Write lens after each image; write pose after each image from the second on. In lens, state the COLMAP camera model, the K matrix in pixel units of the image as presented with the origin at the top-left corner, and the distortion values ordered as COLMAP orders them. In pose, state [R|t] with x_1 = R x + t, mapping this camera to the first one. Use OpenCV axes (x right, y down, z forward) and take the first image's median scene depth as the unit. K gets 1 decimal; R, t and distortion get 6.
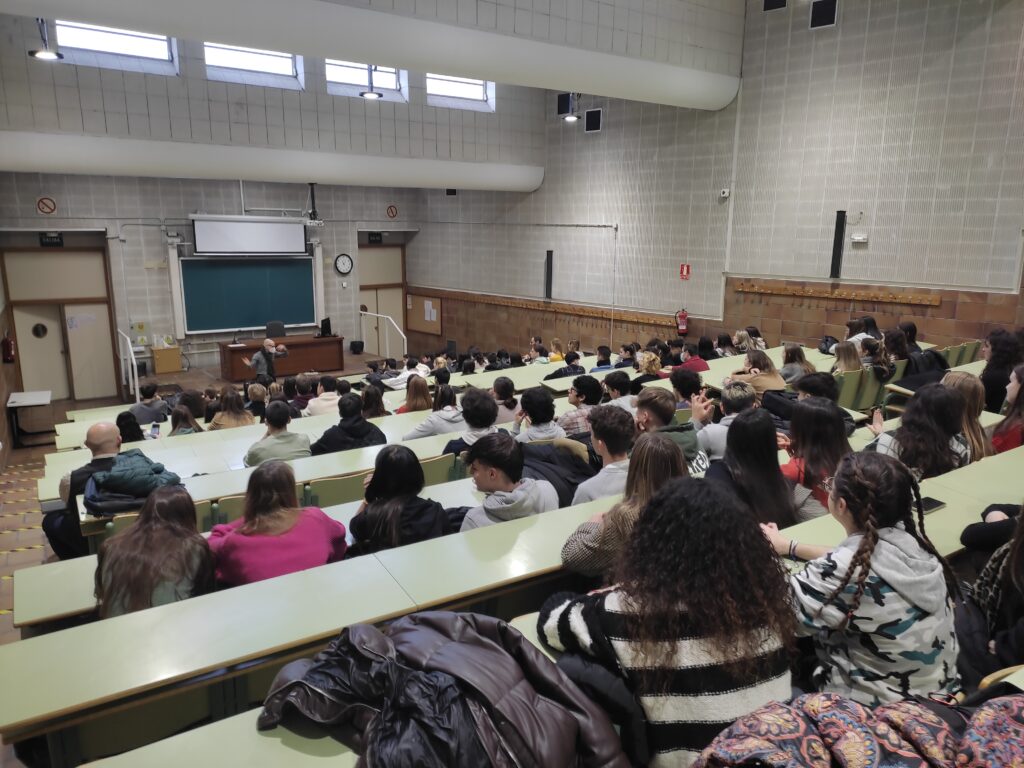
lens RADIAL K [[757.9, 0, 514.9], [0, 757.9, 387.2], [0, 0, 1]] dist [0.055256, -0.044621]
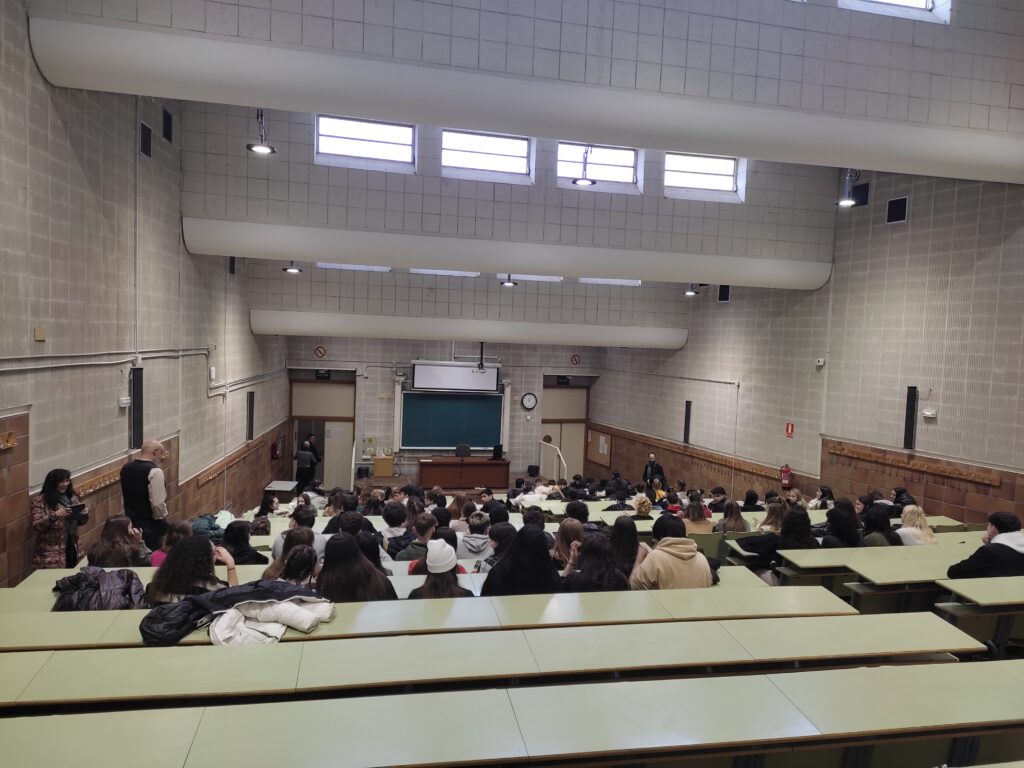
lens RADIAL K [[757.9, 0, 511.4], [0, 757.9, 385.4], [0, 0, 1]] dist [0.055256, -0.044621]
pose [[0.917445, 0.050292, -0.394671, 0.291732], [-0.114160, 0.983542, -0.140042, -0.018067], [0.381133, 0.173537, 0.908087, -0.145717]]
